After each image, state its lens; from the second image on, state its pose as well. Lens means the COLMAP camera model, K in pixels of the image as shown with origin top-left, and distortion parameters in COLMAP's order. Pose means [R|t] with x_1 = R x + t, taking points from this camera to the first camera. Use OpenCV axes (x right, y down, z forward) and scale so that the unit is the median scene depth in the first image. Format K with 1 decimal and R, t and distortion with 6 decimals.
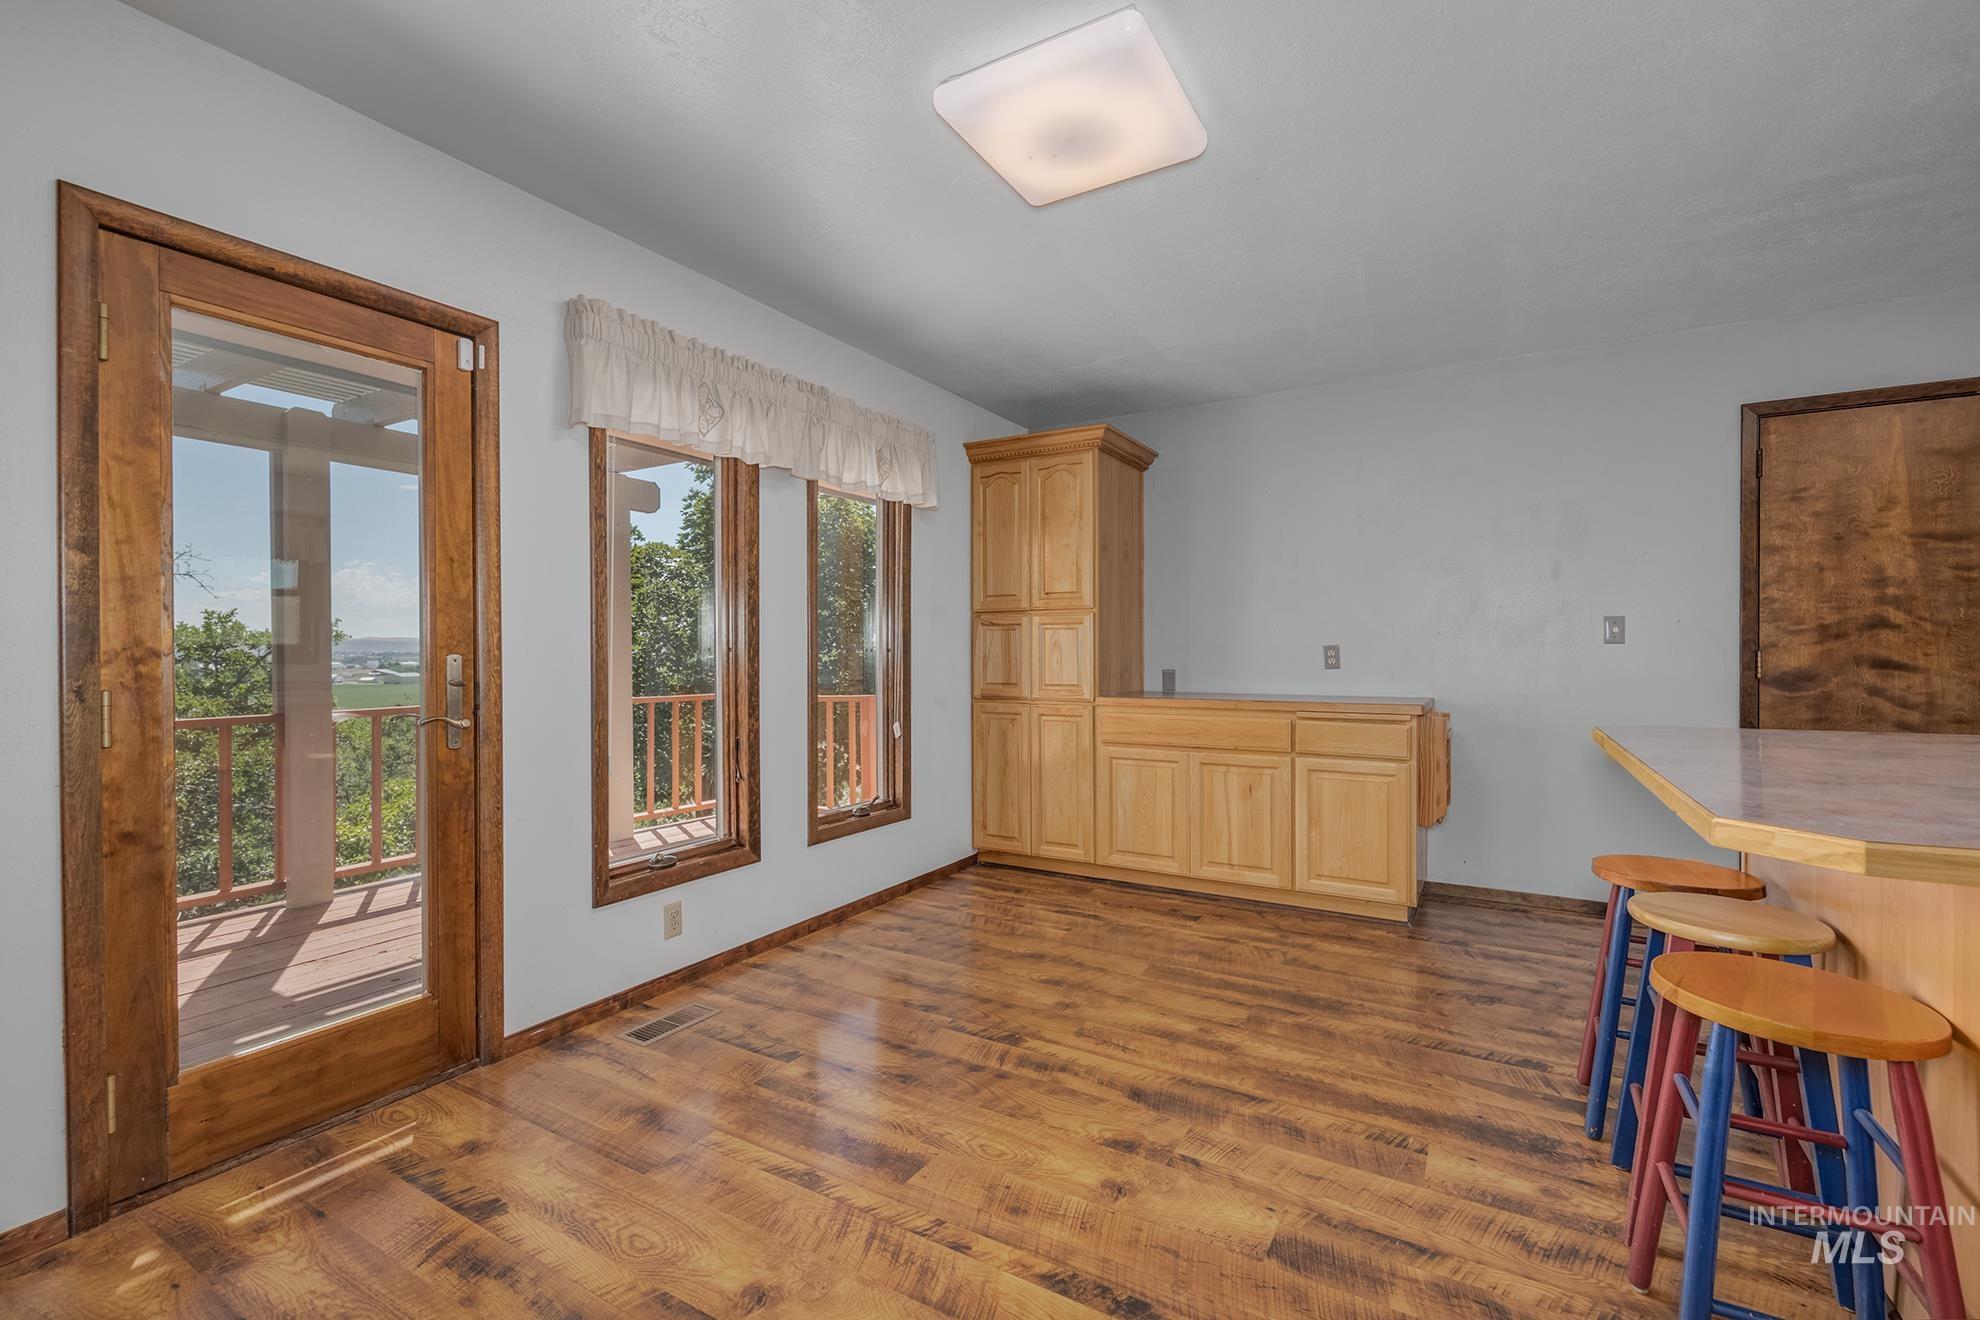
lens RADIAL K [[851.5, 0, 990.0], [0, 851.5, 660.0], [0, 0, 1]] dist [0.022657, -0.006885]
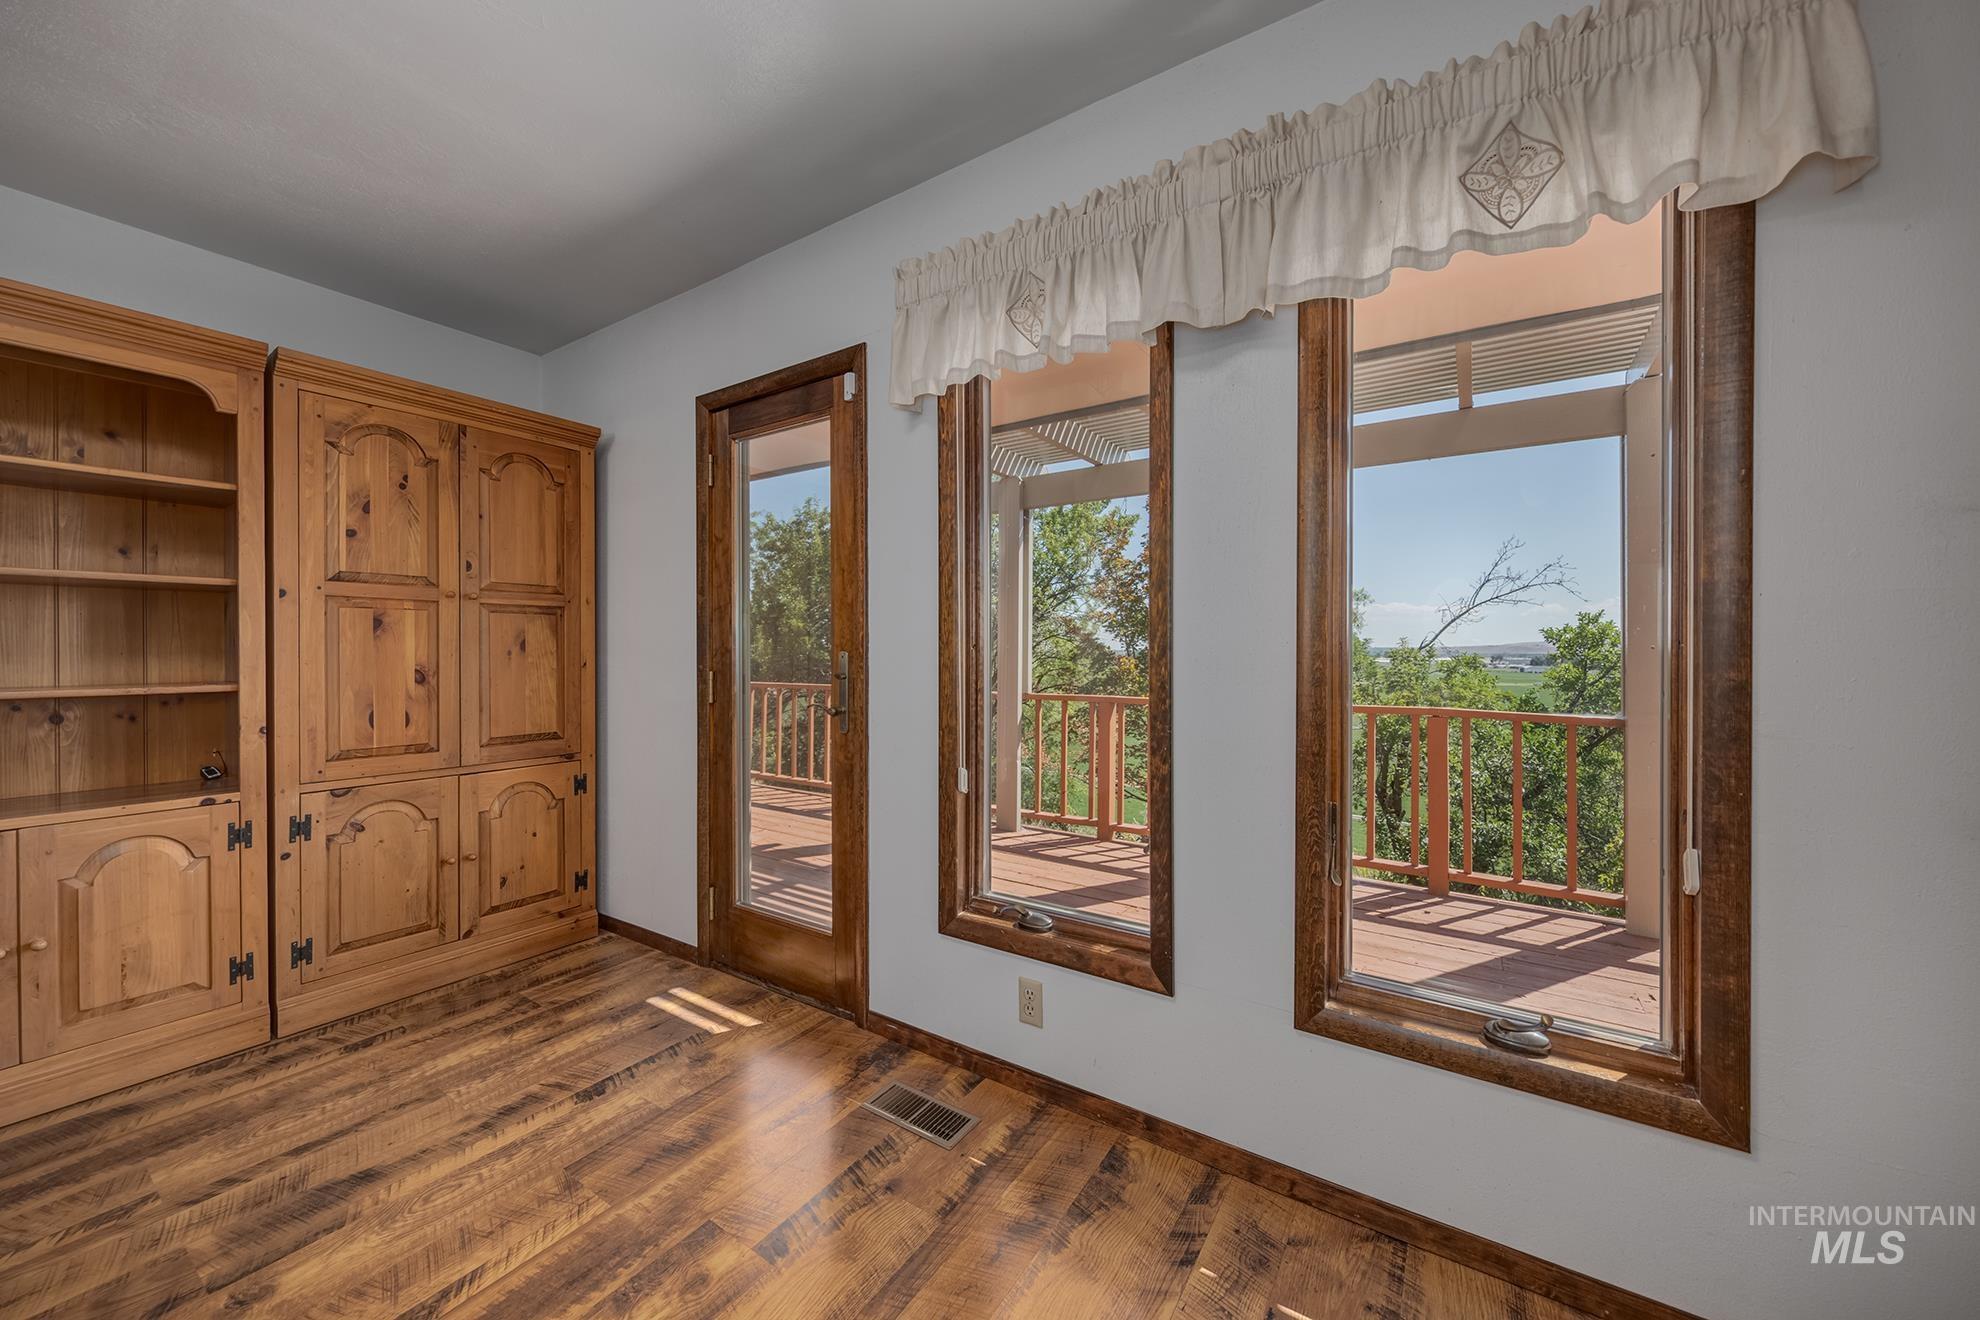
lens RADIAL K [[727.5, 0, 991.6], [0, 727.5, 654.5], [0, 0, 1]] dist [0.000835, -0.001987]
pose [[-0.042827, 0.005358, -0.999068, 0.293026], [-0.008189, 0.999950, 0.005714, -0.007902], [0.999049, 0.008426, -0.042781, 1.063904]]
